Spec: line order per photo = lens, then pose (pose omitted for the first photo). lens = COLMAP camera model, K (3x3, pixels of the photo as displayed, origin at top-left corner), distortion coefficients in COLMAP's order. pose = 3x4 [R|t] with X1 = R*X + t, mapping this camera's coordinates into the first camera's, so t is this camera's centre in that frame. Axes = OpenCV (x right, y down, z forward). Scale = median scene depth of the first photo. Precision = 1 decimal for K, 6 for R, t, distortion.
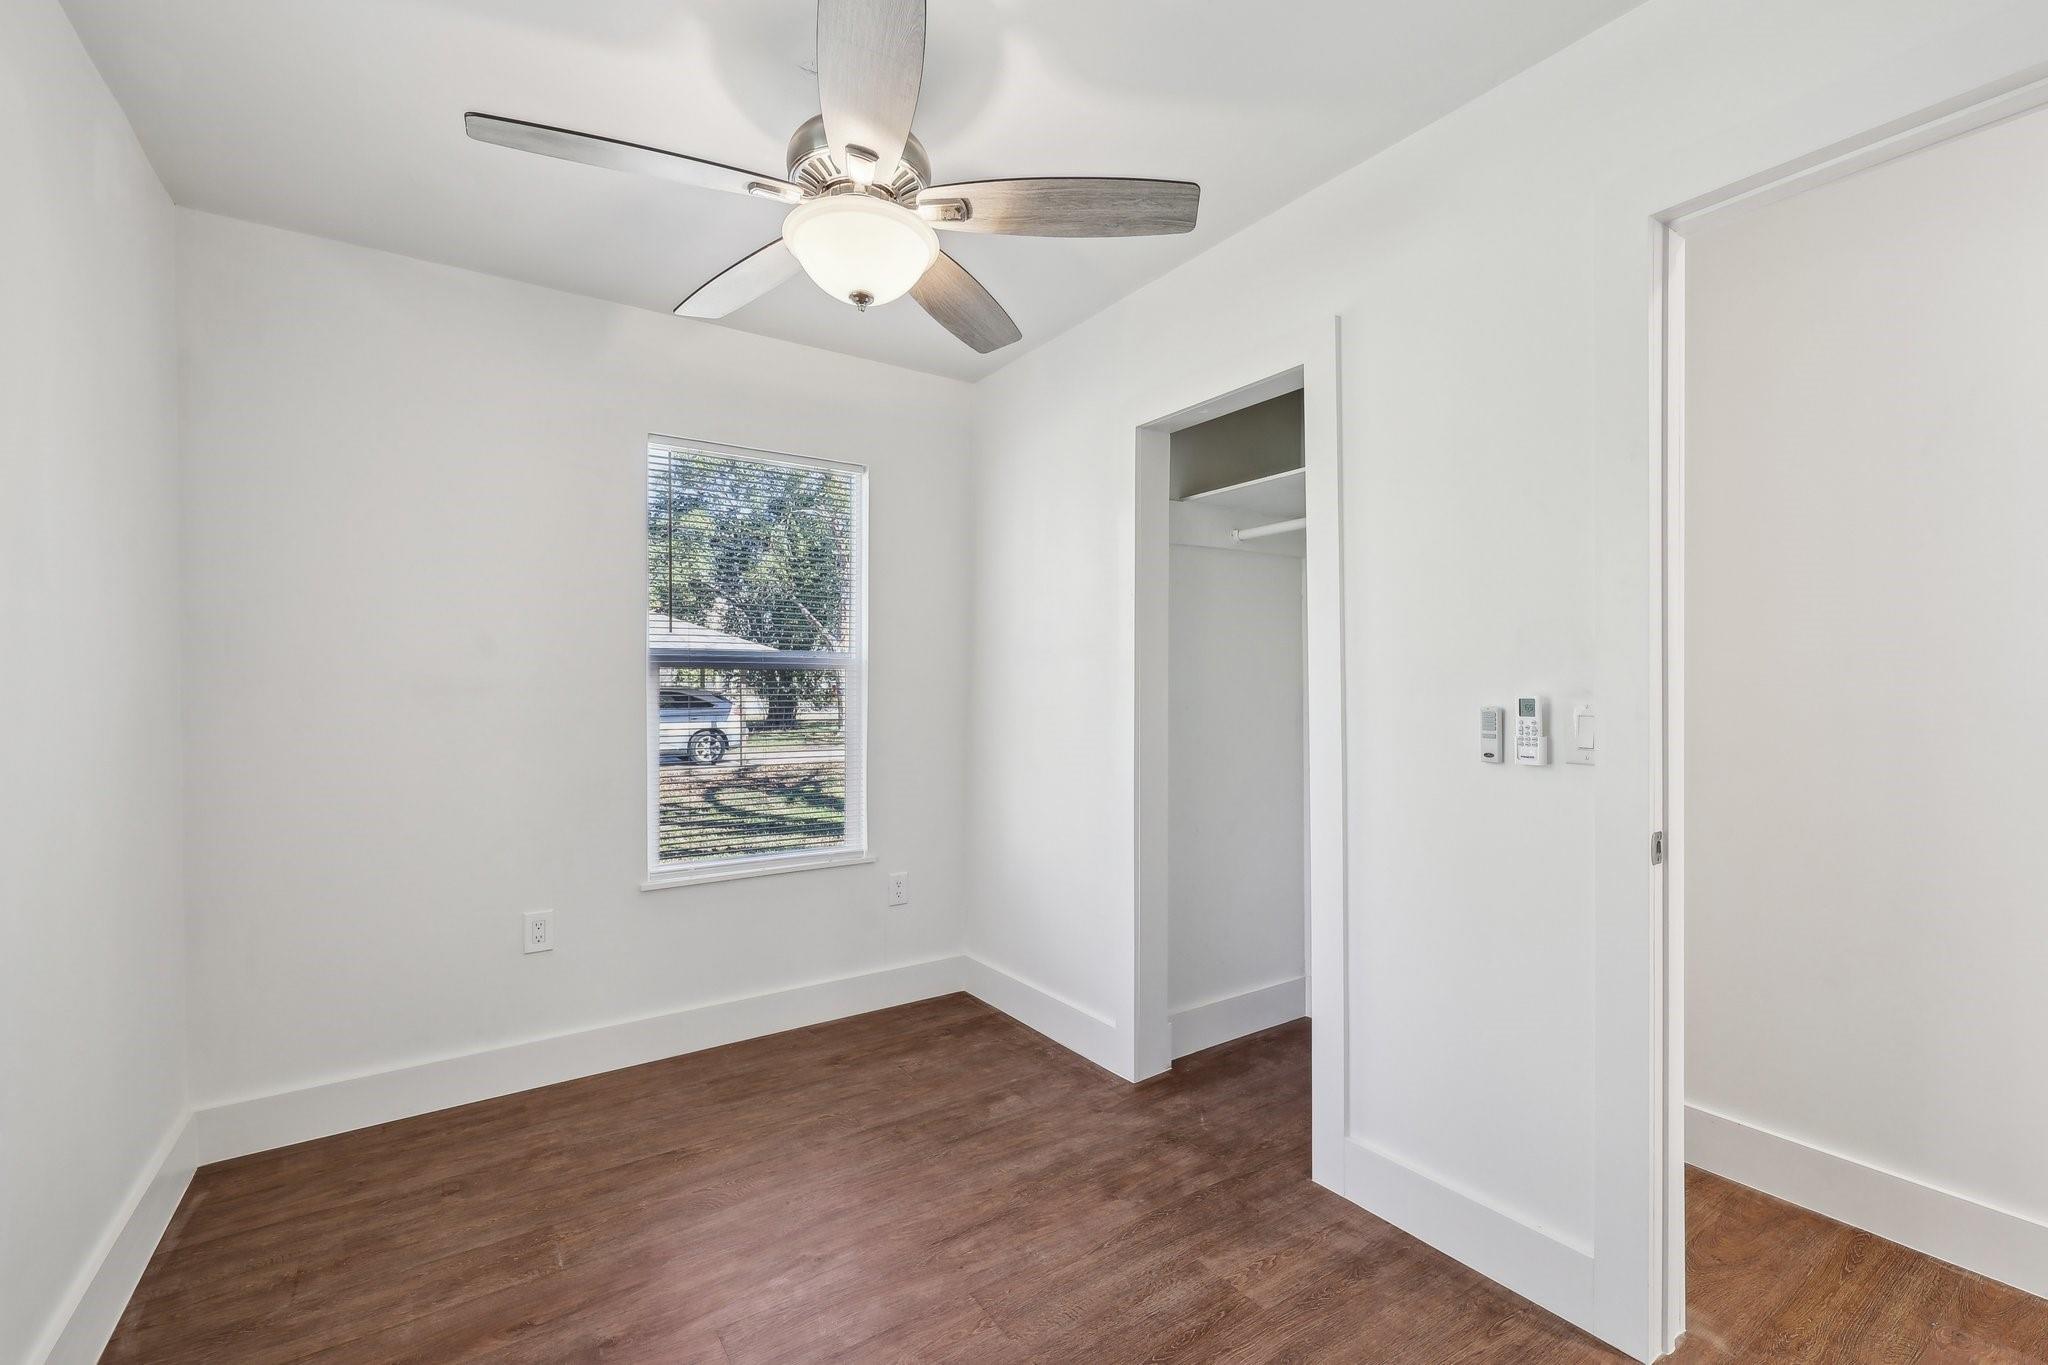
lens RADIAL K [[882.8, 0, 1019.0], [0, 882.8, 687.8], [0, 0, 1]] dist [-0.001170, 0.000379]
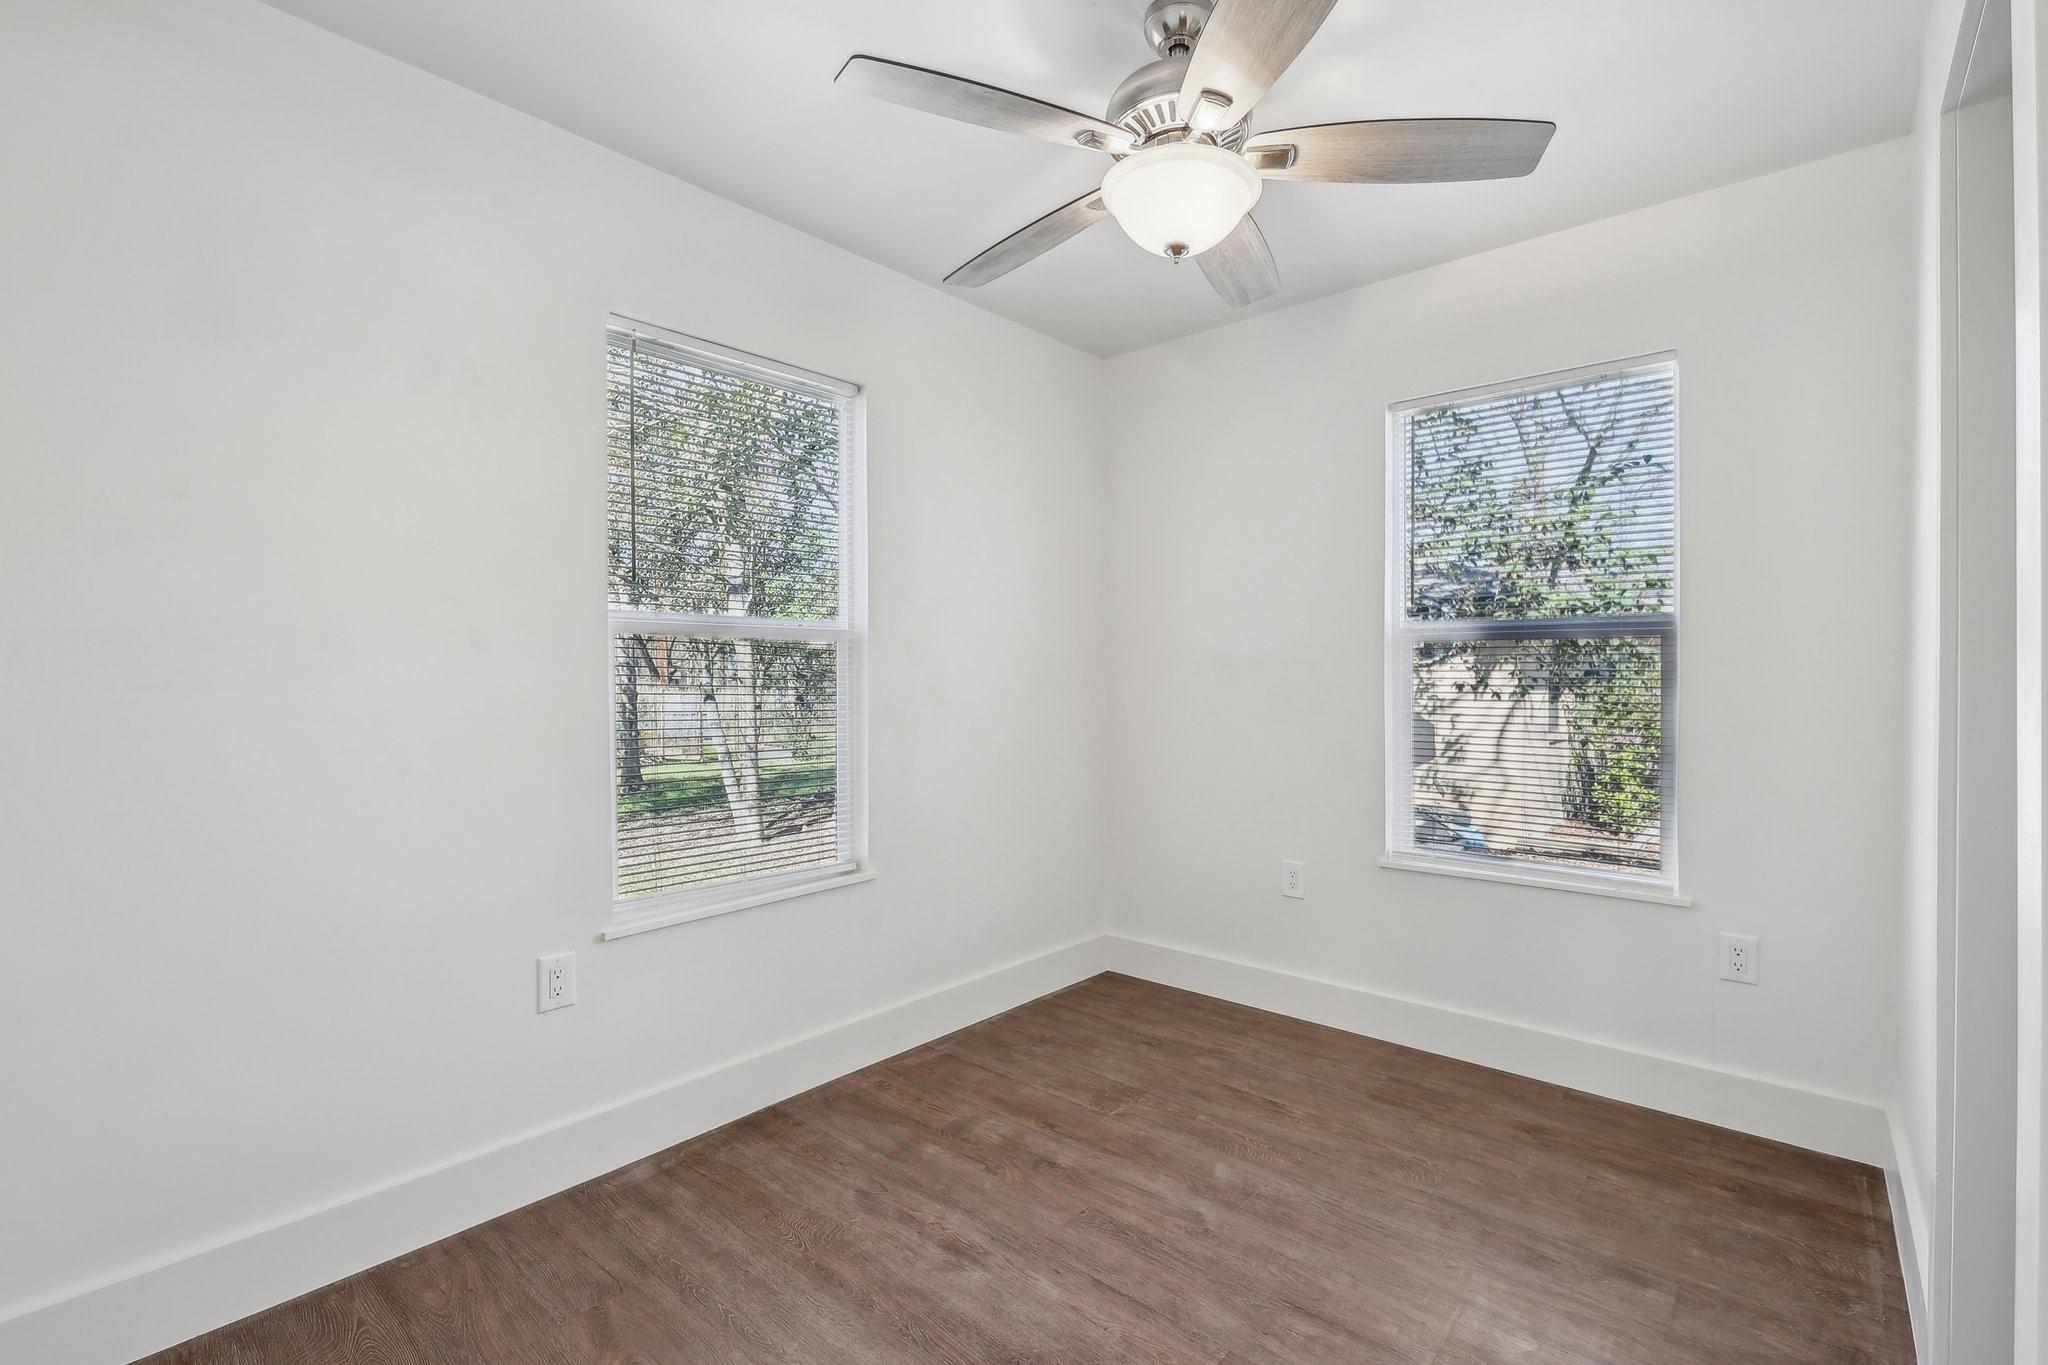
lens RADIAL K [[882.8, 0, 1019.5], [0, 882.8, 678.6], [0, 0, 1]] dist [-0.001170, 0.000379]
pose [[0.263960, -0.000940, -0.964533, 0.496150], [-0.004514, 0.999987, -0.002210, 0.026019], [0.964523, 0.004938, 0.263952, 0.398408]]
